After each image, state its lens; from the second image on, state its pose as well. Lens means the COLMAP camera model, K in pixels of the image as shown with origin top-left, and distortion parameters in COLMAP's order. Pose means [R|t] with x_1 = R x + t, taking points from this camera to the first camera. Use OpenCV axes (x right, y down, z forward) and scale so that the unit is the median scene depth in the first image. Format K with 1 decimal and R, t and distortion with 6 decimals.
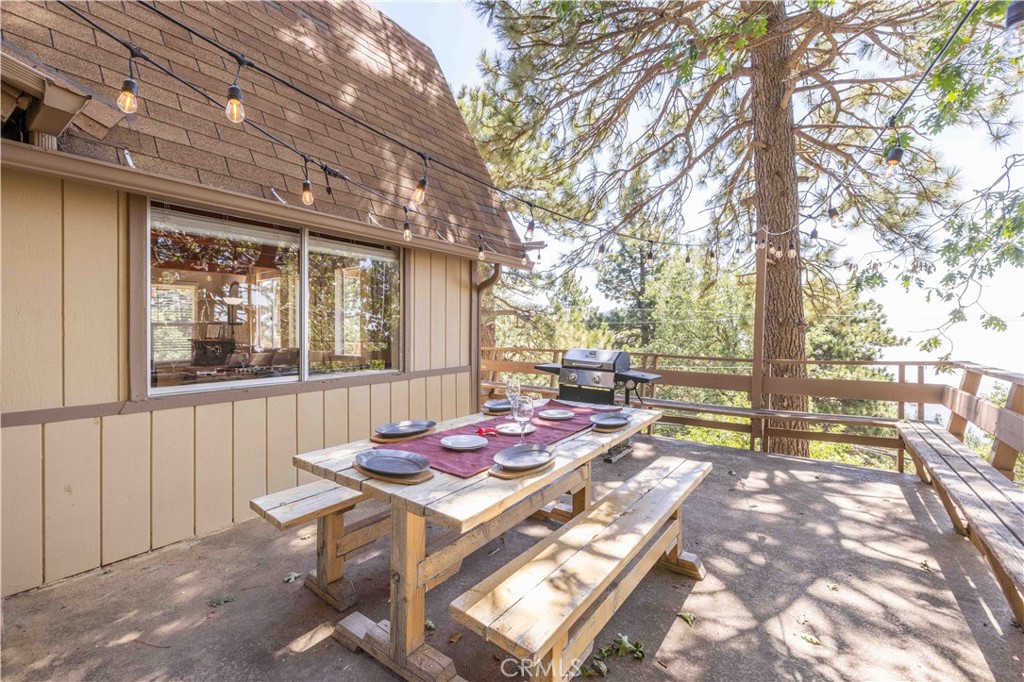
lens RADIAL K [[436.6, 0, 513.7], [0, 436.6, 336.1], [0, 0, 1]] dist [-0.001557, -0.000053]
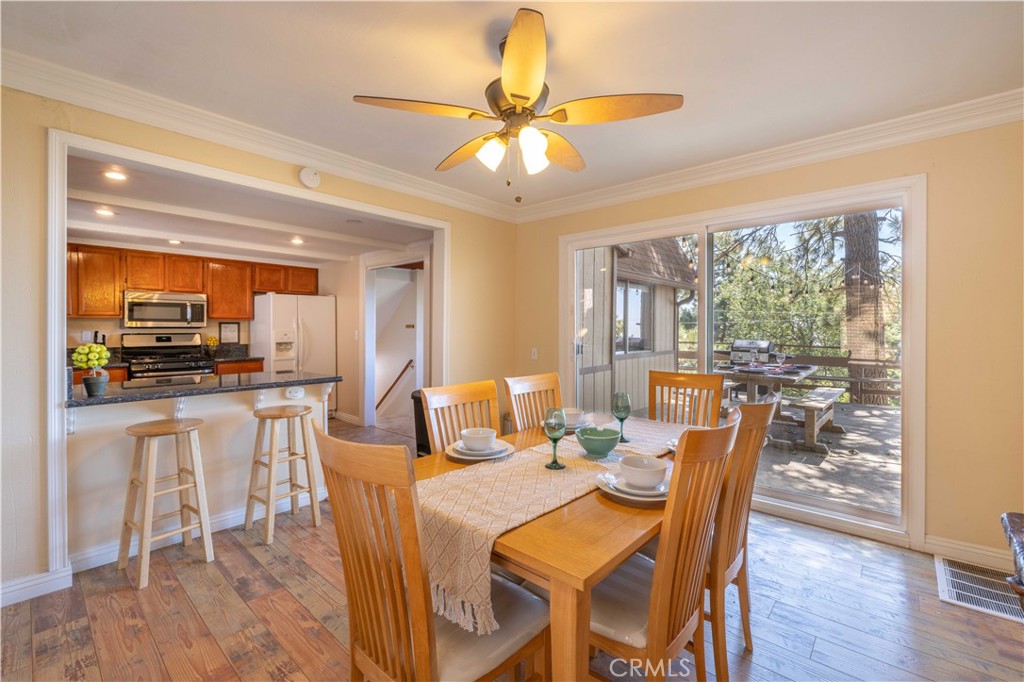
lens RADIAL K [[436.6, 0, 513.7], [0, 436.6, 336.1], [0, 0, 1]] dist [-0.001557, -0.000053]
pose [[0.994202, 0.002227, -0.107503, -0.144485], [-0.001947, 0.999994, 0.002713, 0.002615], [0.107508, -0.002488, 0.994201, -0.207852]]
